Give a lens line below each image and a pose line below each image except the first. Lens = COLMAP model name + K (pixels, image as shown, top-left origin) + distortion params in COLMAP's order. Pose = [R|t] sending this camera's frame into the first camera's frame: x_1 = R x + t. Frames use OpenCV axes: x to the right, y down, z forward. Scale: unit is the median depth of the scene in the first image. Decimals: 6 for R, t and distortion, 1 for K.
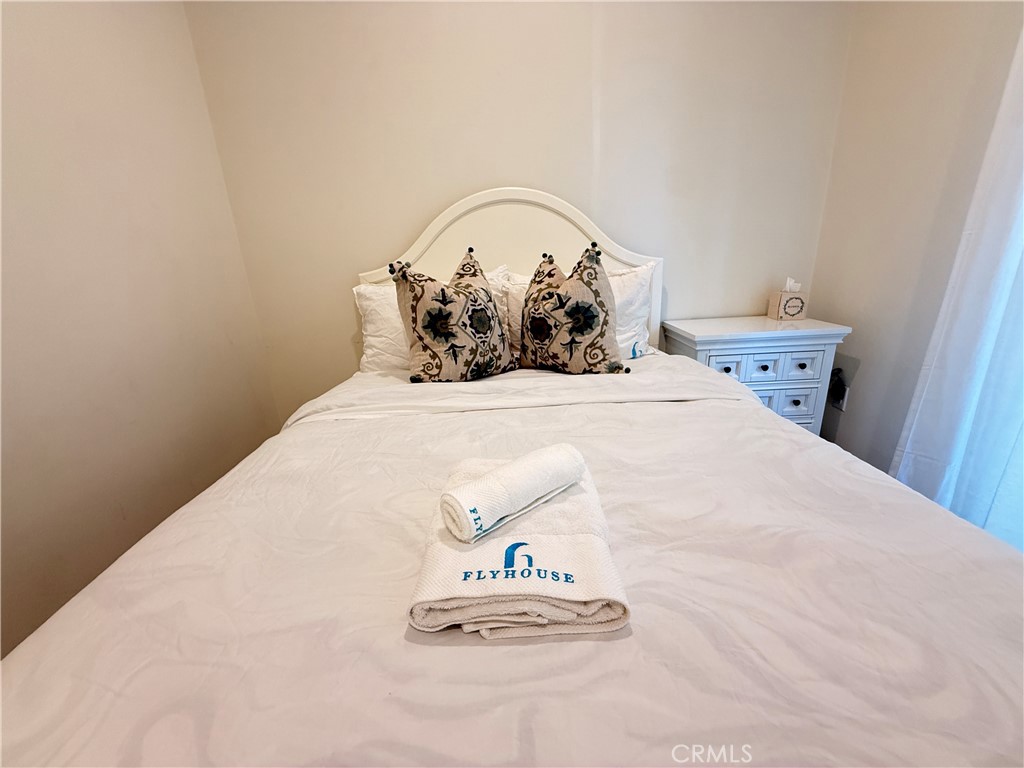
lens RADIAL K [[409.5, 0, 514.4], [0, 409.5, 381.9], [0, 0, 1]] dist [-0.002969, 0.000745]
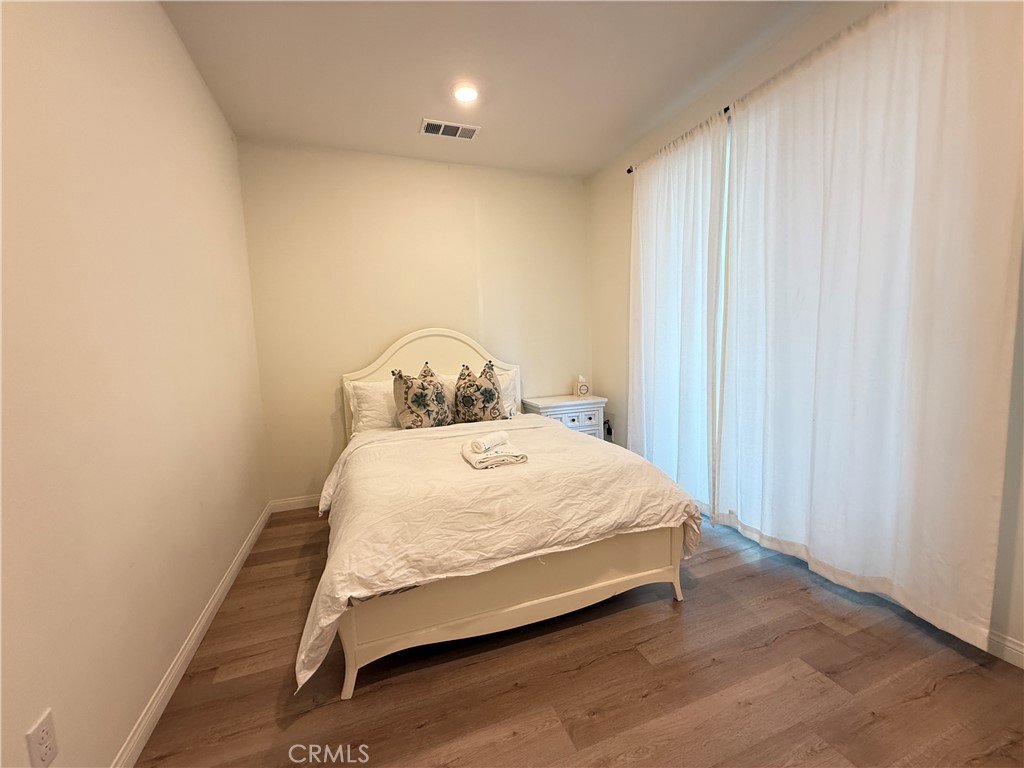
lens RADIAL K [[409.5, 0, 511.6], [0, 409.5, 384.3], [0, 0, 1]] dist [-0.002969, 0.000745]
pose [[0.942205, -0.014140, 0.334737, -0.399922], [0.087157, 0.975055, -0.204138, 0.215011], [-0.323501, 0.221514, 0.919934, -0.931630]]
